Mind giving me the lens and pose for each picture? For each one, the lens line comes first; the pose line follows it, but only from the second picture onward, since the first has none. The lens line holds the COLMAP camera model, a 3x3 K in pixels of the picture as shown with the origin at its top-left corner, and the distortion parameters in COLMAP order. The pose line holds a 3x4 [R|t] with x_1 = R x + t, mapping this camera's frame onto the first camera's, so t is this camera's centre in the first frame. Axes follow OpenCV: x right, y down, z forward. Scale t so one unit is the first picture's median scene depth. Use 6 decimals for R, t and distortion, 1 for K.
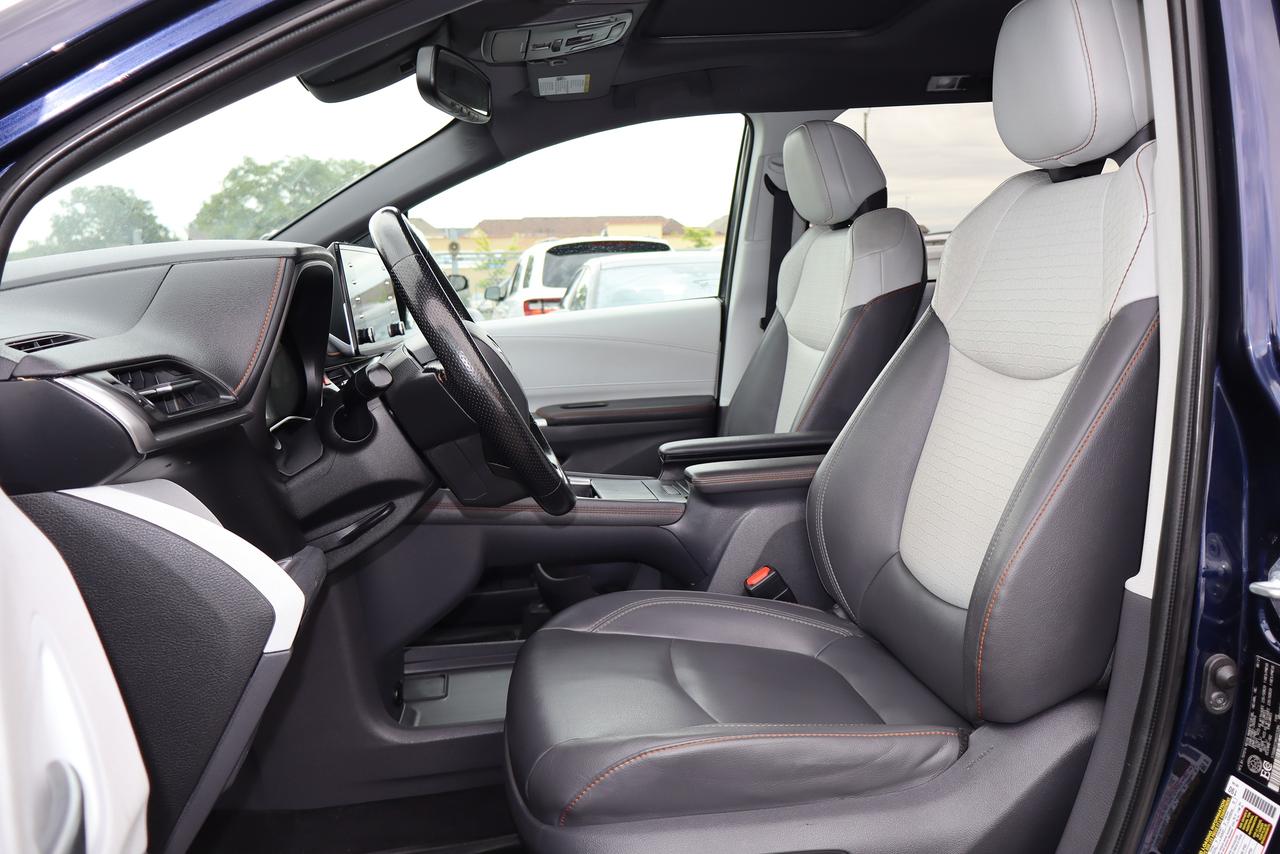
lens RADIAL K [[1095.3, 0, 641.5], [0, 1095.3, 420.7], [0, 0, 1]] dist [0.009470, -0.017248]
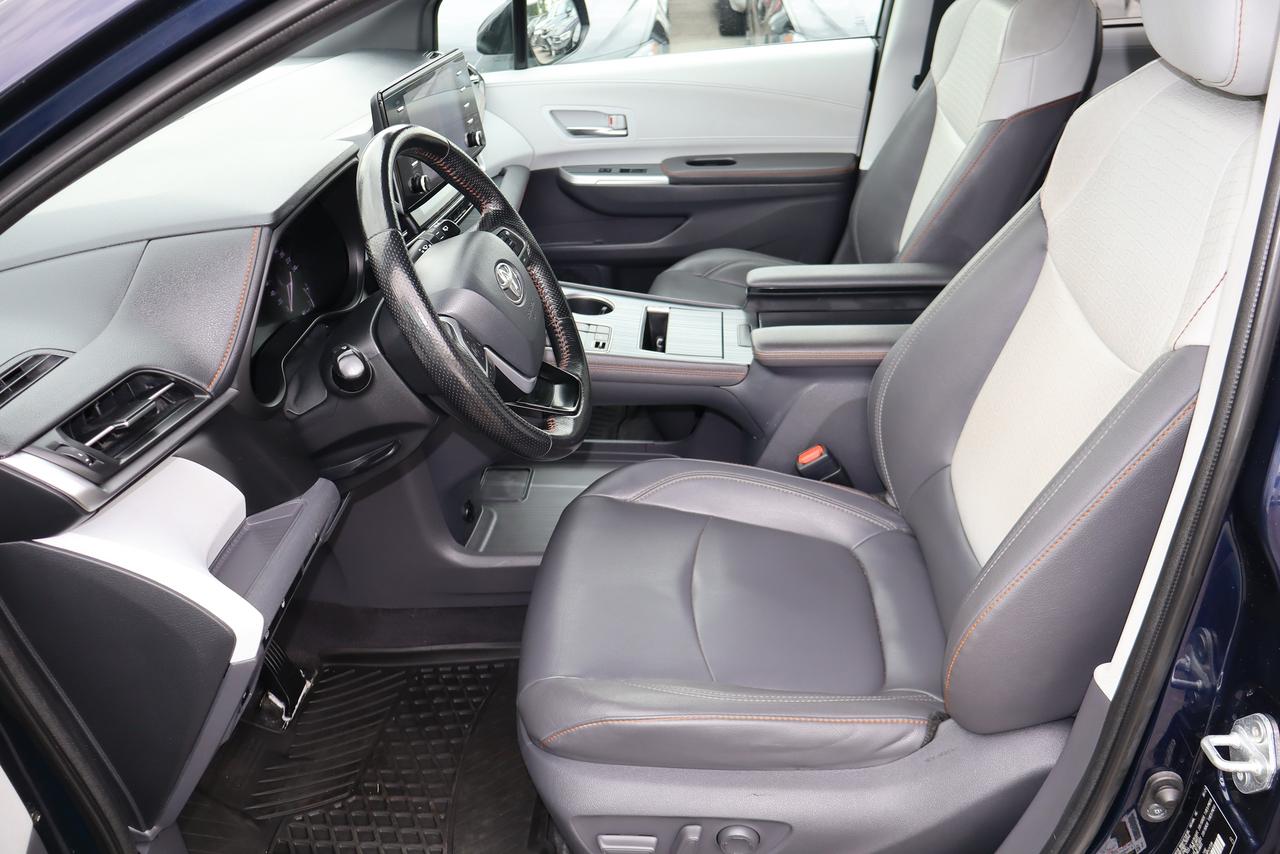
lens RADIAL K [[1095.3, 0, 638.0], [0, 1095.3, 427.0], [0, 0, 1]] dist [0.009470, -0.017248]
pose [[0.975415, 0.108711, -0.191695, 0.108105], [-0.026384, 0.921210, 0.388171, -0.197569], [0.218790, -0.373570, 0.901430, 0.073805]]
